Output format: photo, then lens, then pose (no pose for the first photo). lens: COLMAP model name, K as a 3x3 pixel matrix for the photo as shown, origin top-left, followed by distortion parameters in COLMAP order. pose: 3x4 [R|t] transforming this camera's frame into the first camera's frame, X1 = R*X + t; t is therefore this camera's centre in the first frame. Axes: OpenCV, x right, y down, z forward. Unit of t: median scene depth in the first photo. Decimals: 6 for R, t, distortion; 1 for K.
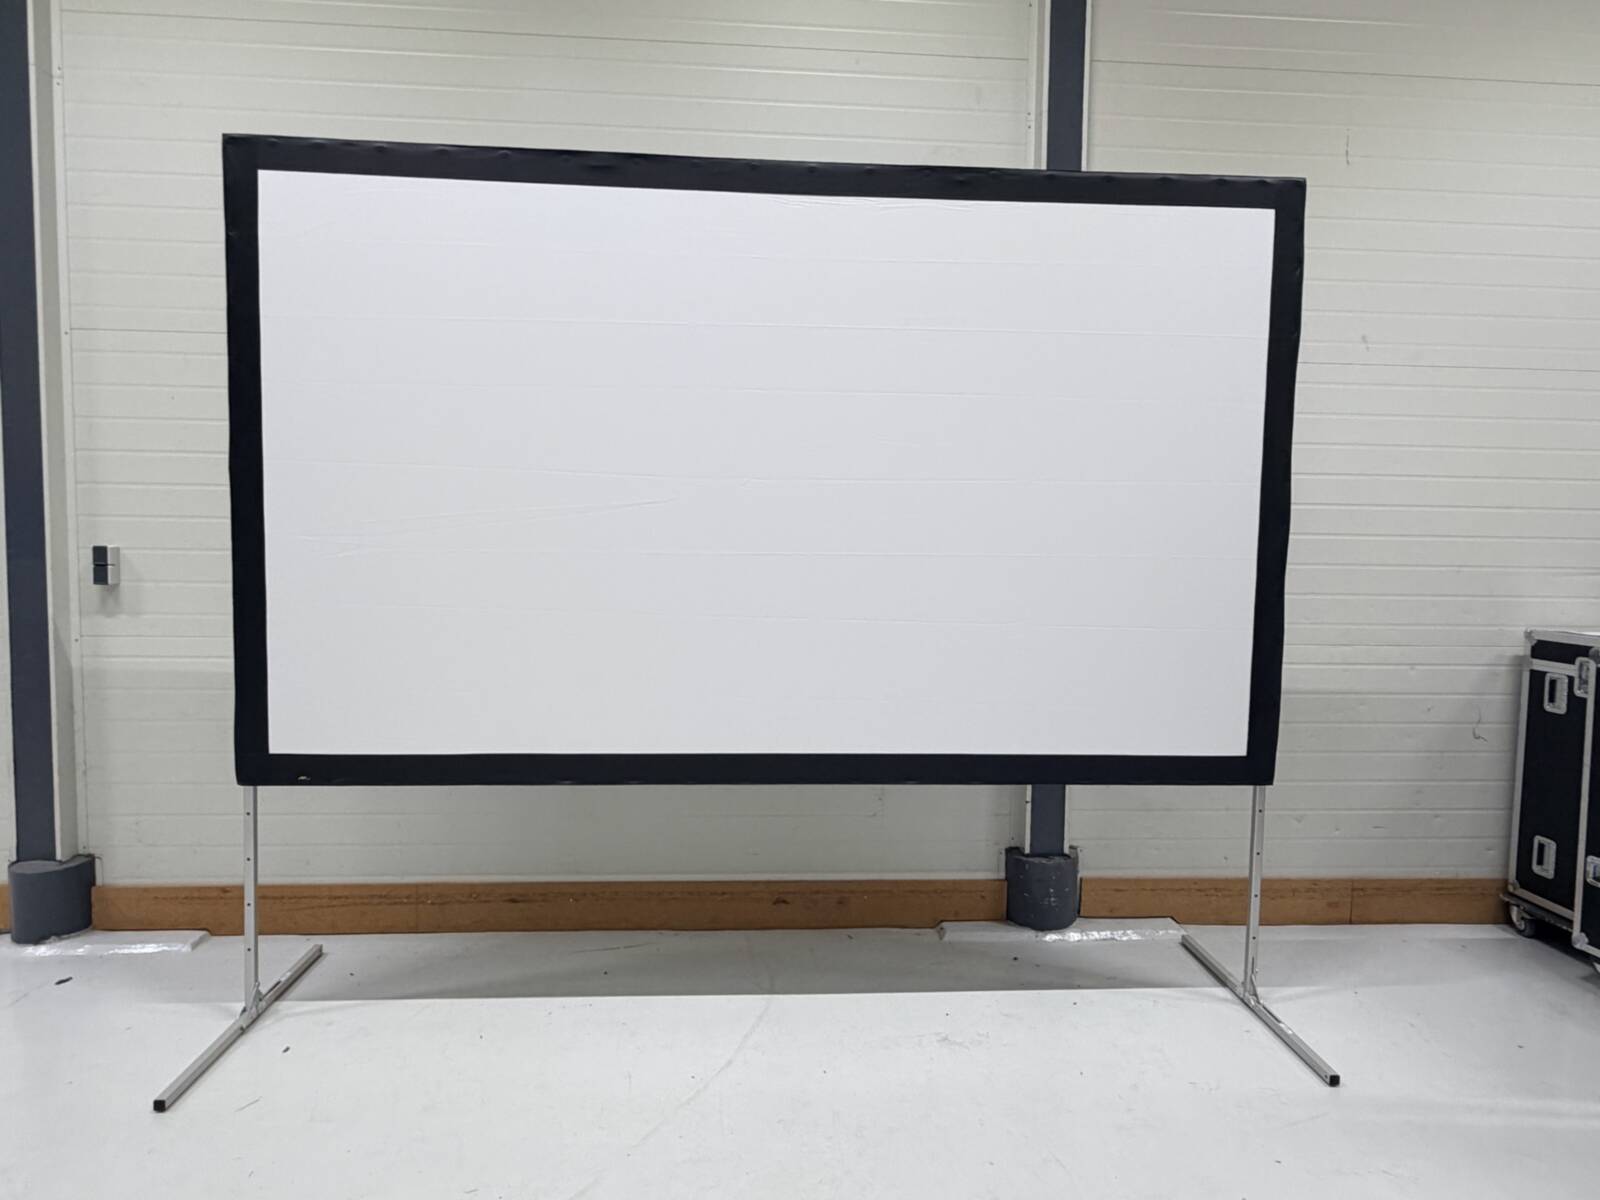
lens RADIAL K [[972.4, 0, 800.5], [0, 972.4, 596.3], [0, 0, 1]] dist [-0.006862, 0.006497]
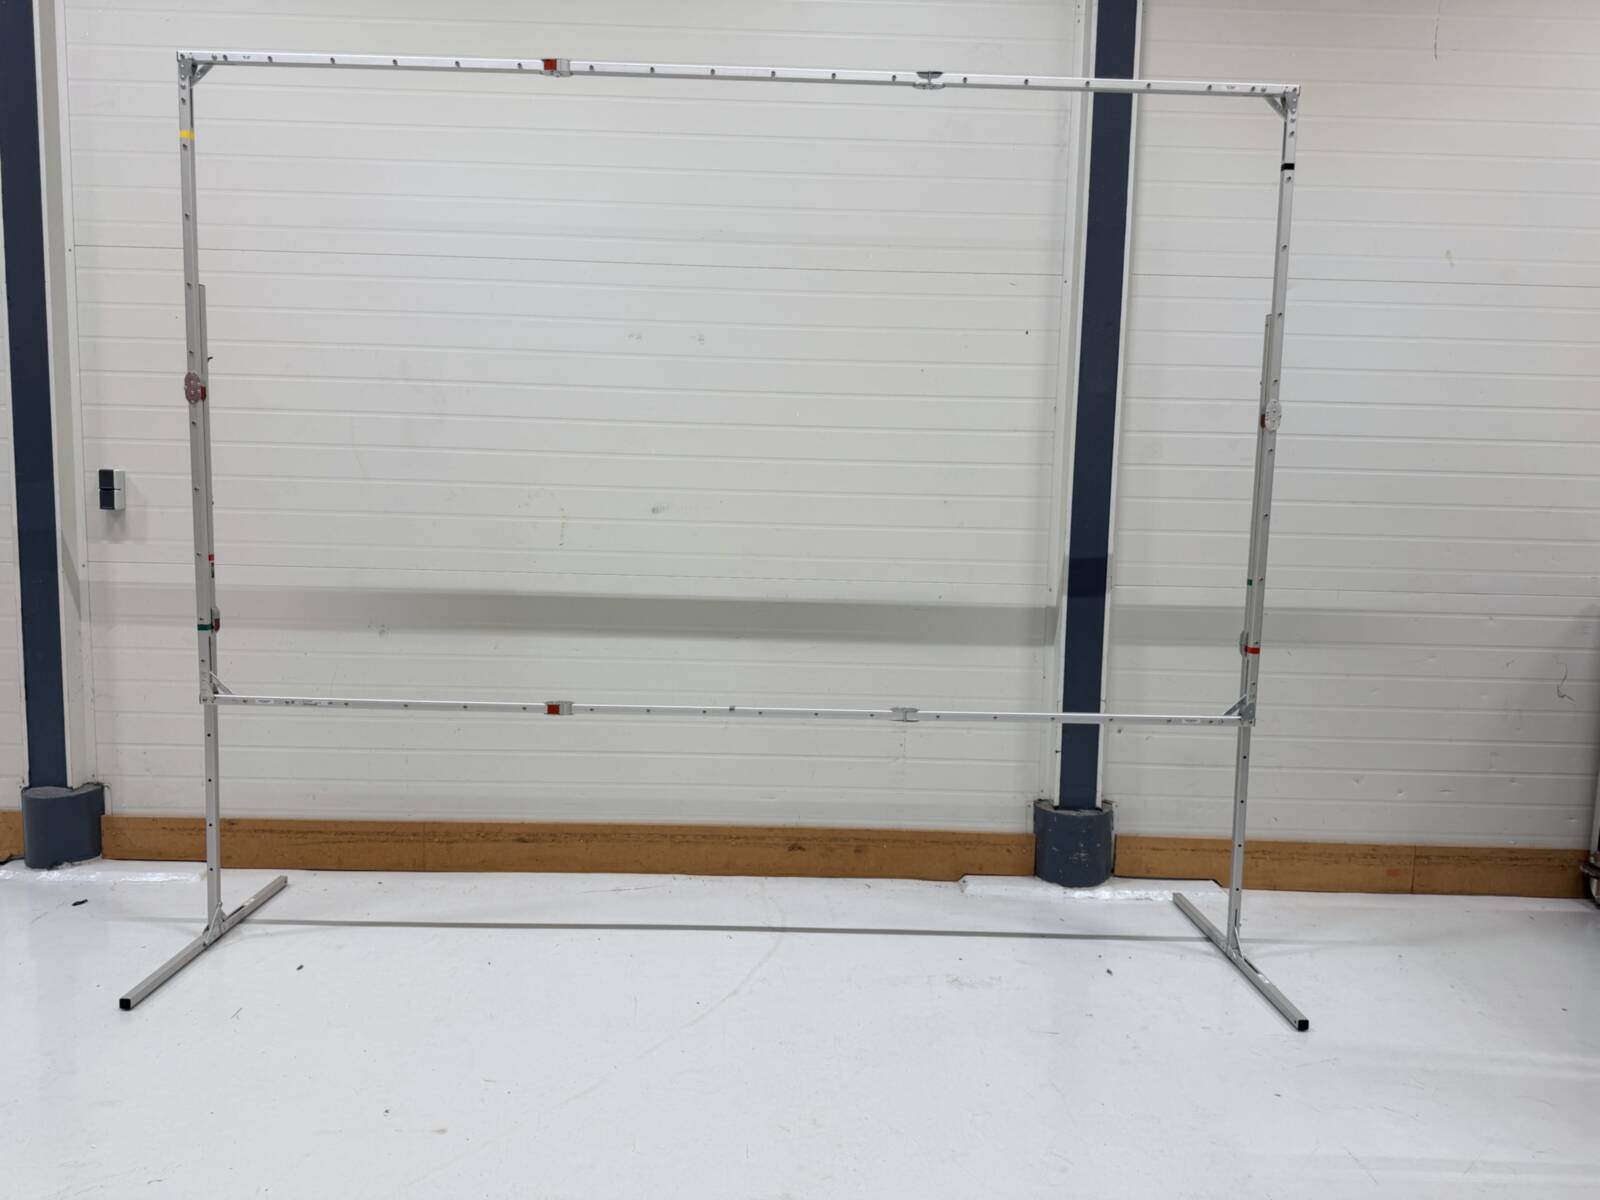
lens RADIAL K [[1133.1, 0, 791.0], [0, 1133.1, 597.2], [0, 0, 1]] dist [0.049239, -0.060467]
pose [[0.998494, 0.014973, -0.052770, 0.030360], [-0.012759, 0.999034, 0.042054, 0.018038], [0.053348, -0.041318, 0.997721, -0.114468]]
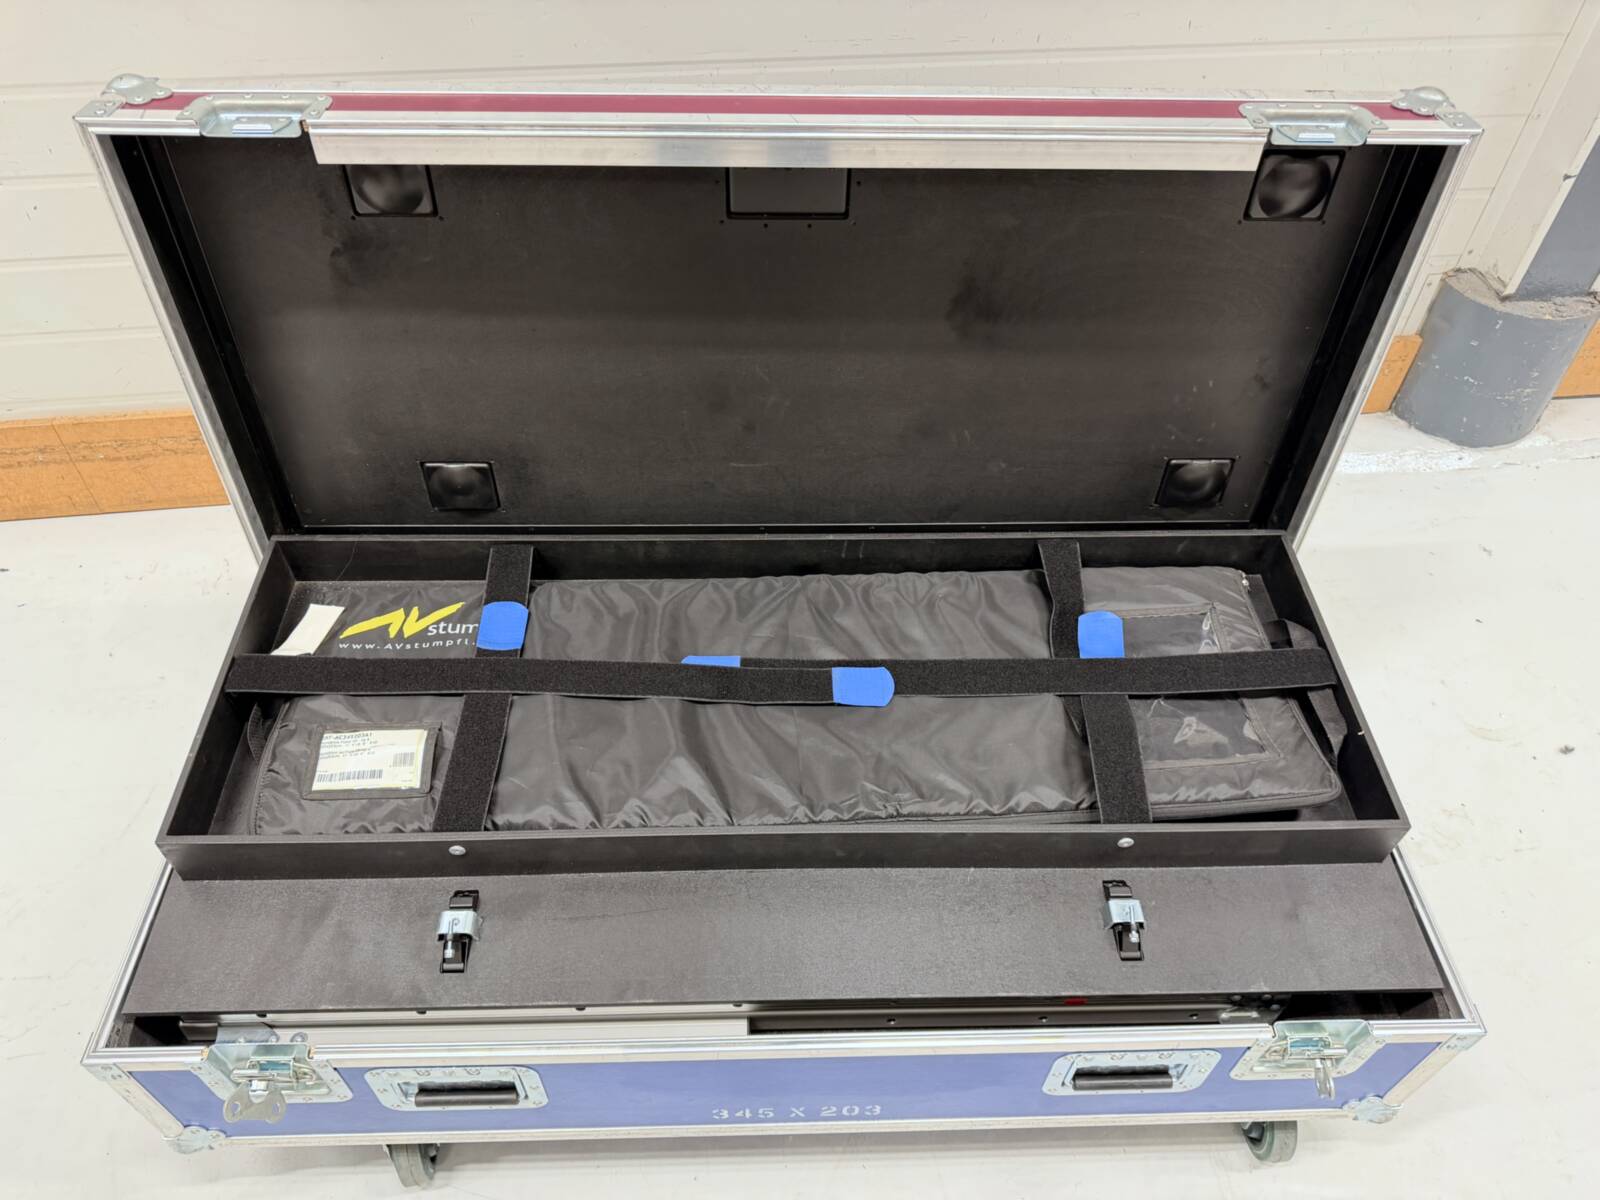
lens RADIAL K [[1133.1, 0, 805.9], [0, 1133.1, 596.9], [0, 0, 1]] dist [0.049239, -0.060467]
pose [[0.997919, -0.044300, 0.046849, -0.102429], [0.000190, 0.728609, 0.684930, 0.019301], [-0.064477, -0.683495, 0.727102, 0.571581]]
